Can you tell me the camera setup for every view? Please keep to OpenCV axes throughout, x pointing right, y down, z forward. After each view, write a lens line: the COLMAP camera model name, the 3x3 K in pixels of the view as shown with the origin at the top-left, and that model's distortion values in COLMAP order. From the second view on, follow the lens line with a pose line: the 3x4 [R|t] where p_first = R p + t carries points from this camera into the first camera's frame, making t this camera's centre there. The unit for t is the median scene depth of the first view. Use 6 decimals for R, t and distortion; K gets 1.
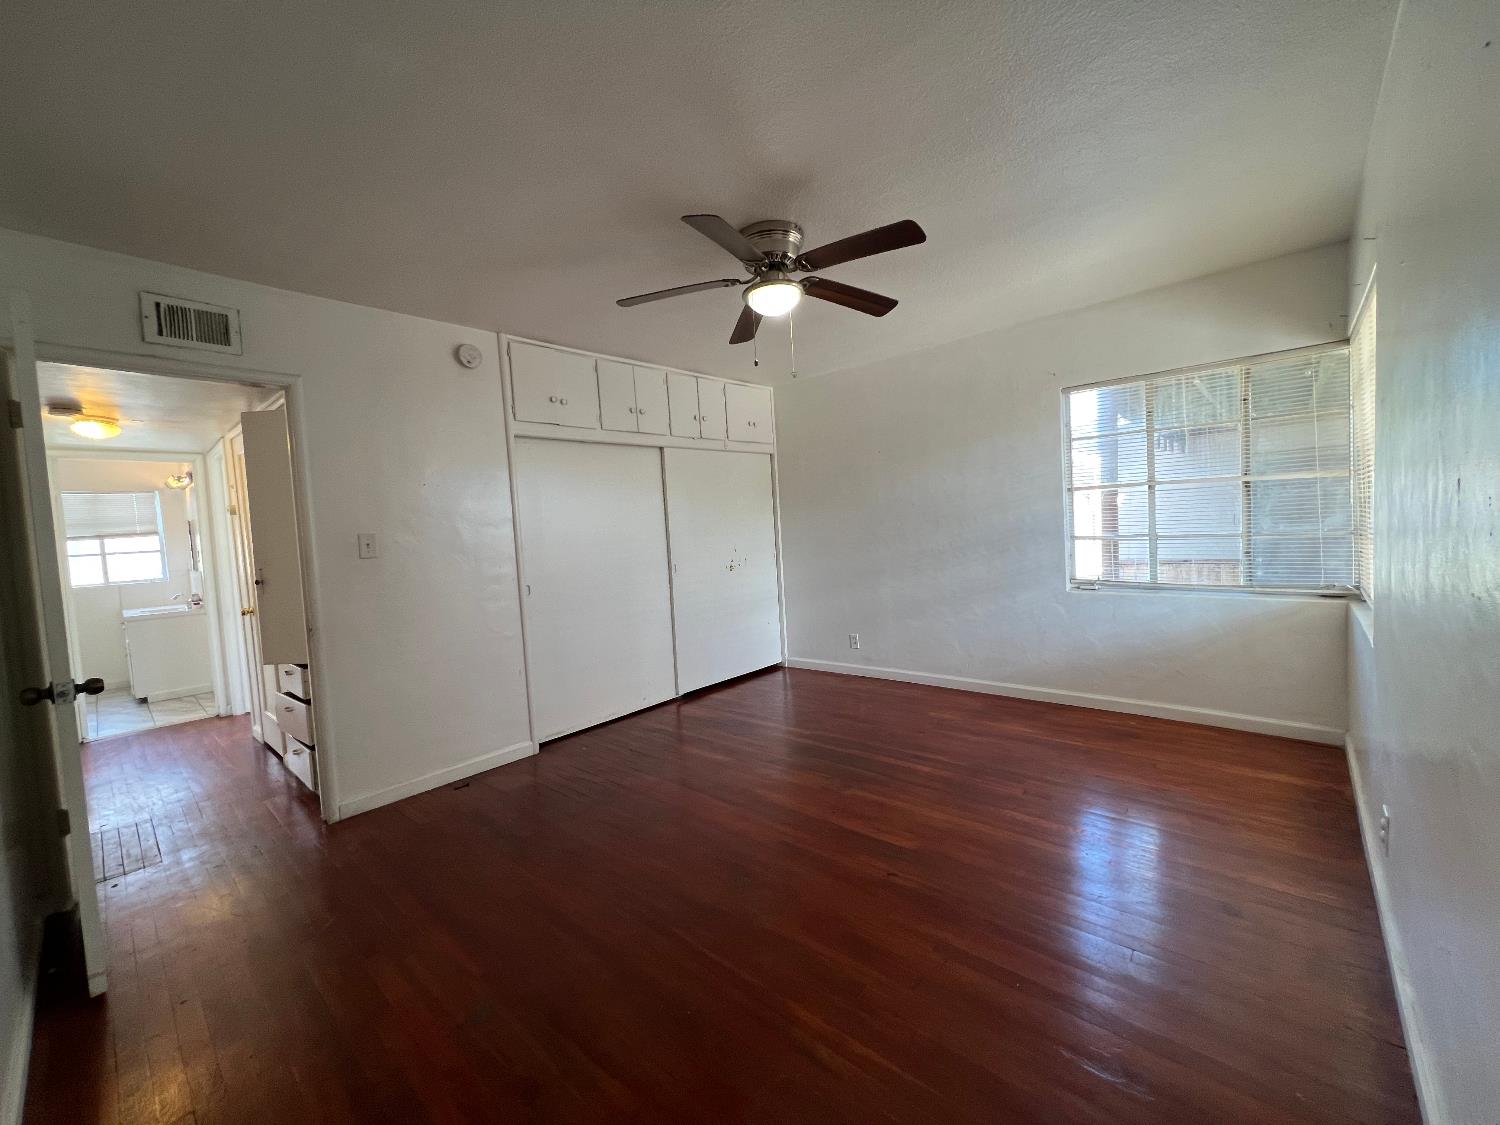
lens RADIAL K [[597.9, 0, 747.9], [0, 597.9, 559.8], [0, 0, 1]] dist [-0.001942, 0.000526]
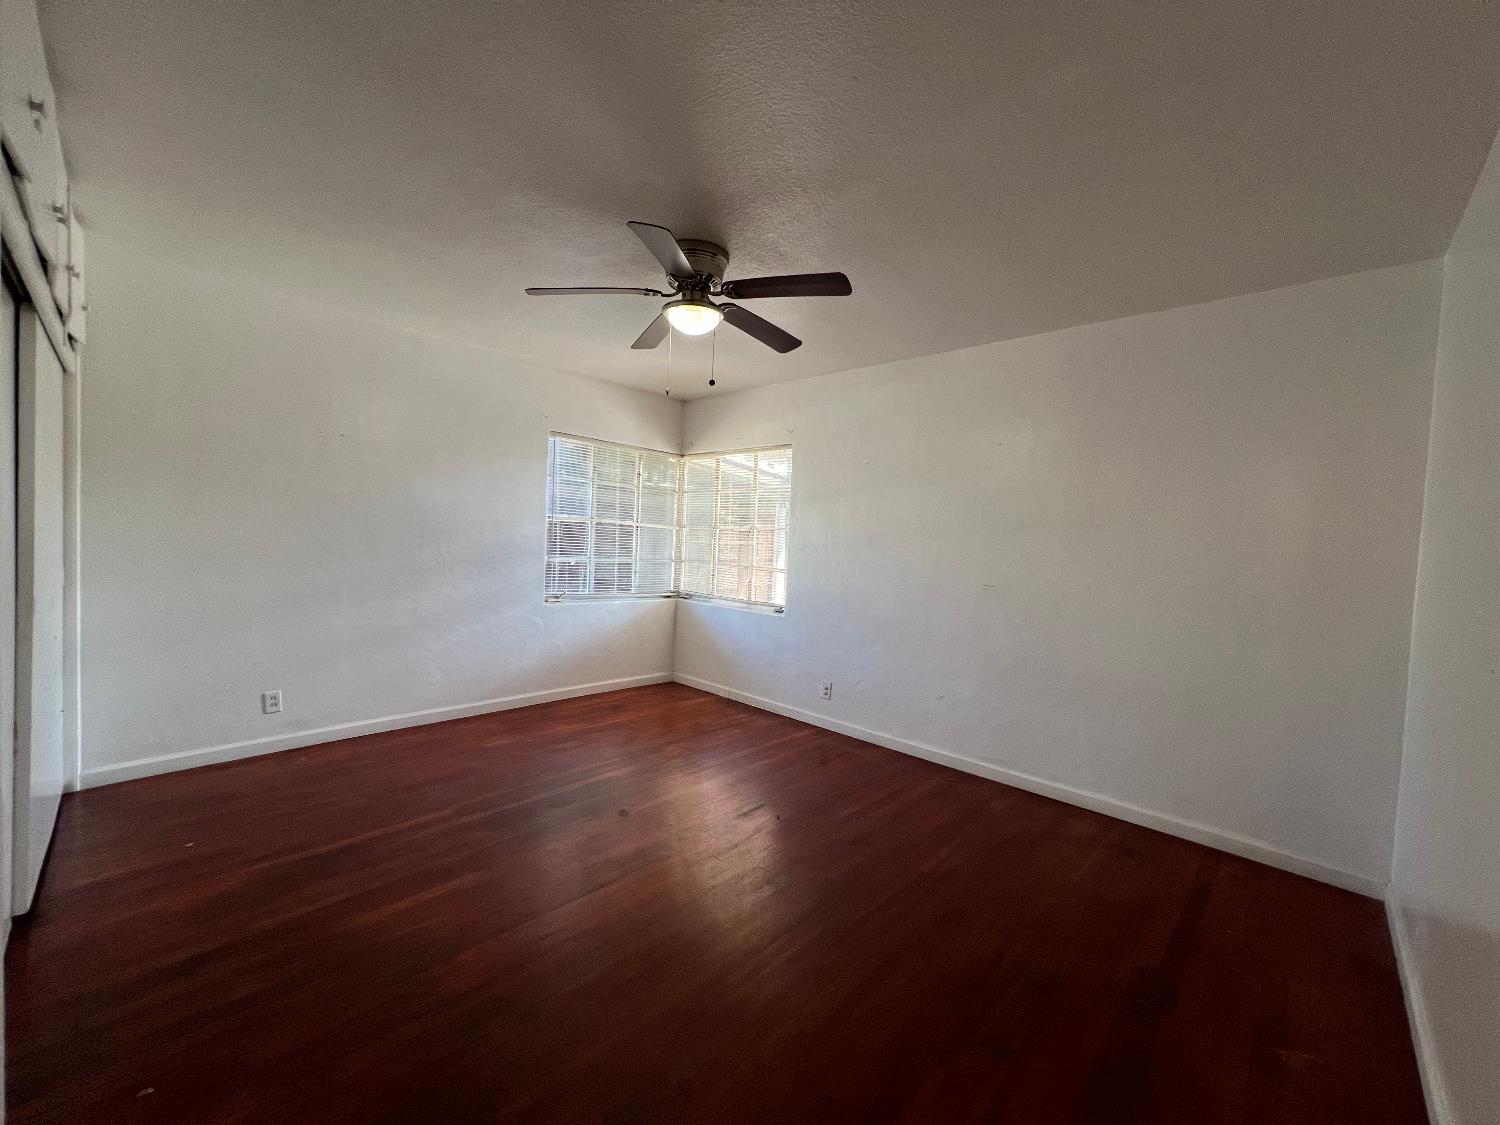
lens RADIAL K [[597.9, 0, 743.0], [0, 597.9, 564.4], [0, 0, 1]] dist [-0.001942, 0.000526]
pose [[0.034267, 0.011865, 0.999342, -0.631700], [0.005716, 0.999911, -0.012067, -0.009647], [-0.999396, 0.006126, 0.034196, 0.594588]]
